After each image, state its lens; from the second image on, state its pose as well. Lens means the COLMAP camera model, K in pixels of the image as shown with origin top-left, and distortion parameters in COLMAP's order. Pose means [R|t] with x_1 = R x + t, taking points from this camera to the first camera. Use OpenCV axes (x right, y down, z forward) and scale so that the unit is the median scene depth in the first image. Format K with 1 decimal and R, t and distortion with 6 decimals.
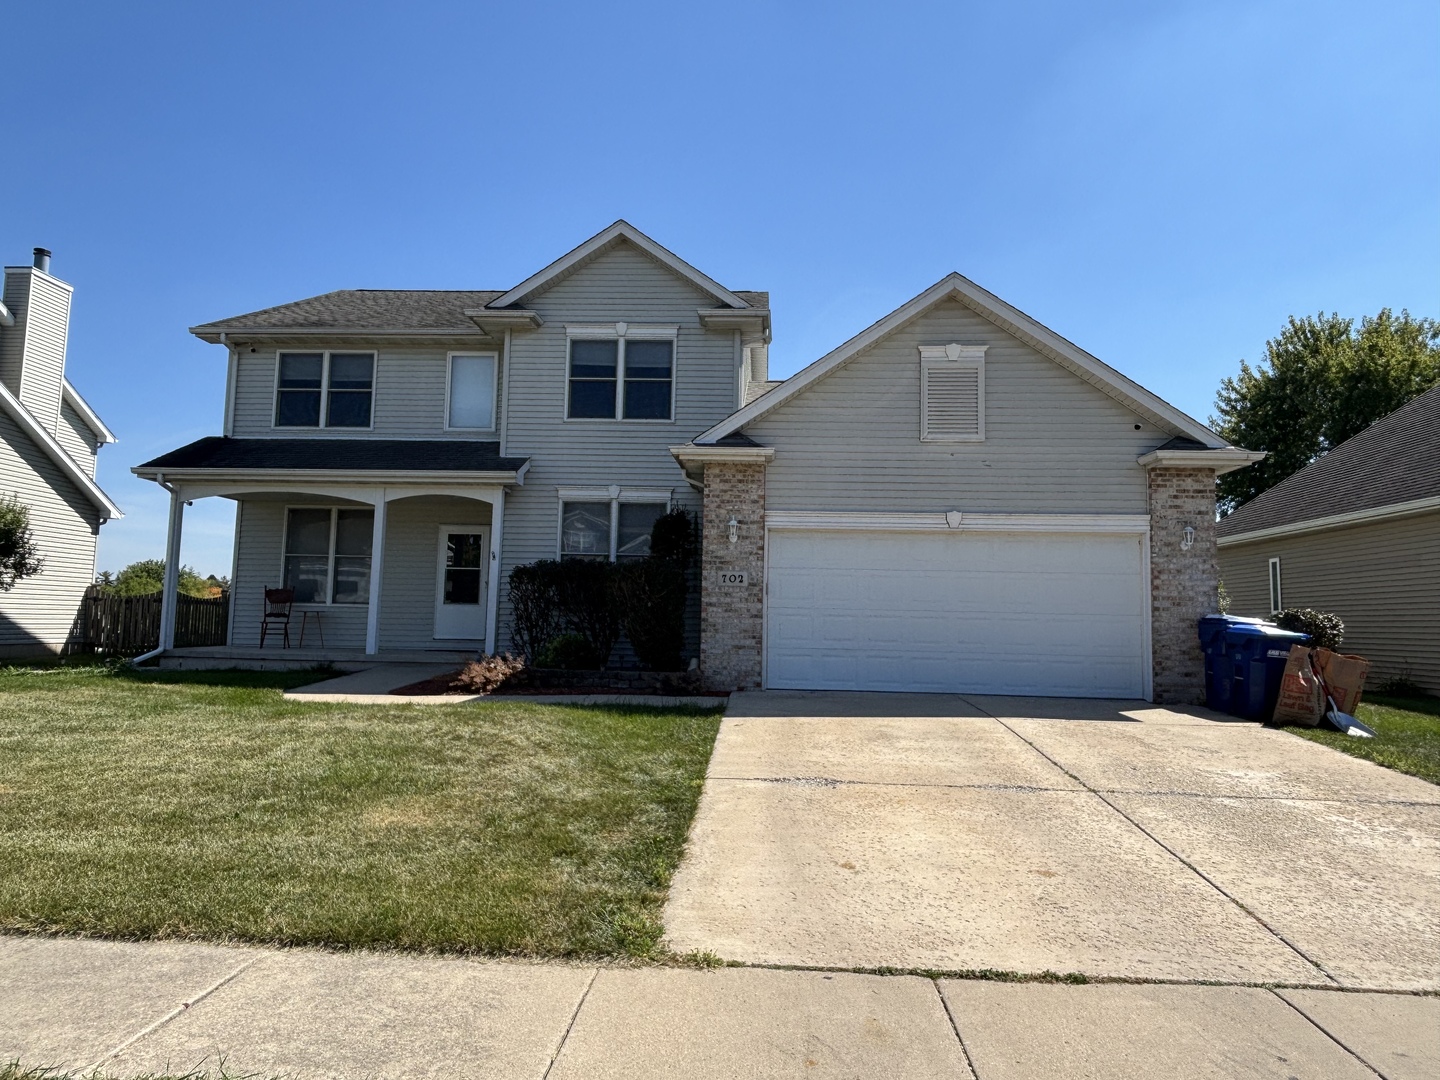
lens RADIAL K [[882.4, 0, 724.0], [0, 882.4, 541.2], [0, 0, 1]] dist [0.010816, -0.007839]
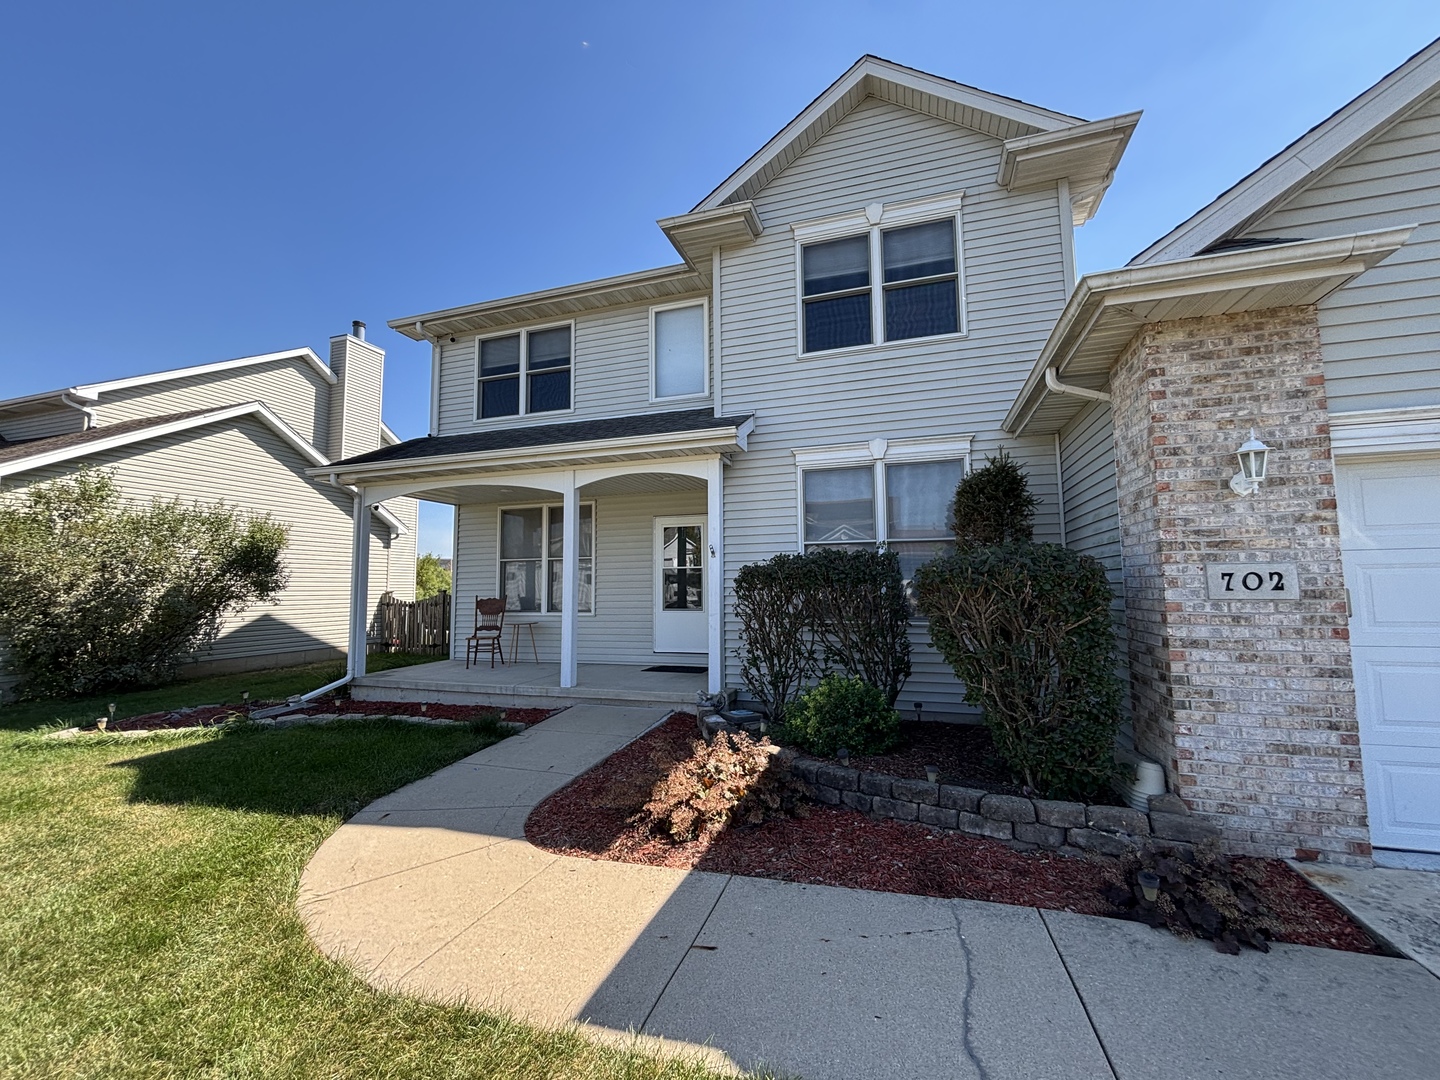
lens RADIAL K [[586.3, 0, 723.2], [0, 586.3, 539.8], [0, 0, 1]] dist [0.002820, -0.000841]
pose [[0.965091, -0.051364, -0.256828, -0.126164], [0.052918, 0.998598, -0.000863, 0.007624], [0.256513, -0.012758, 0.966457, 0.526464]]
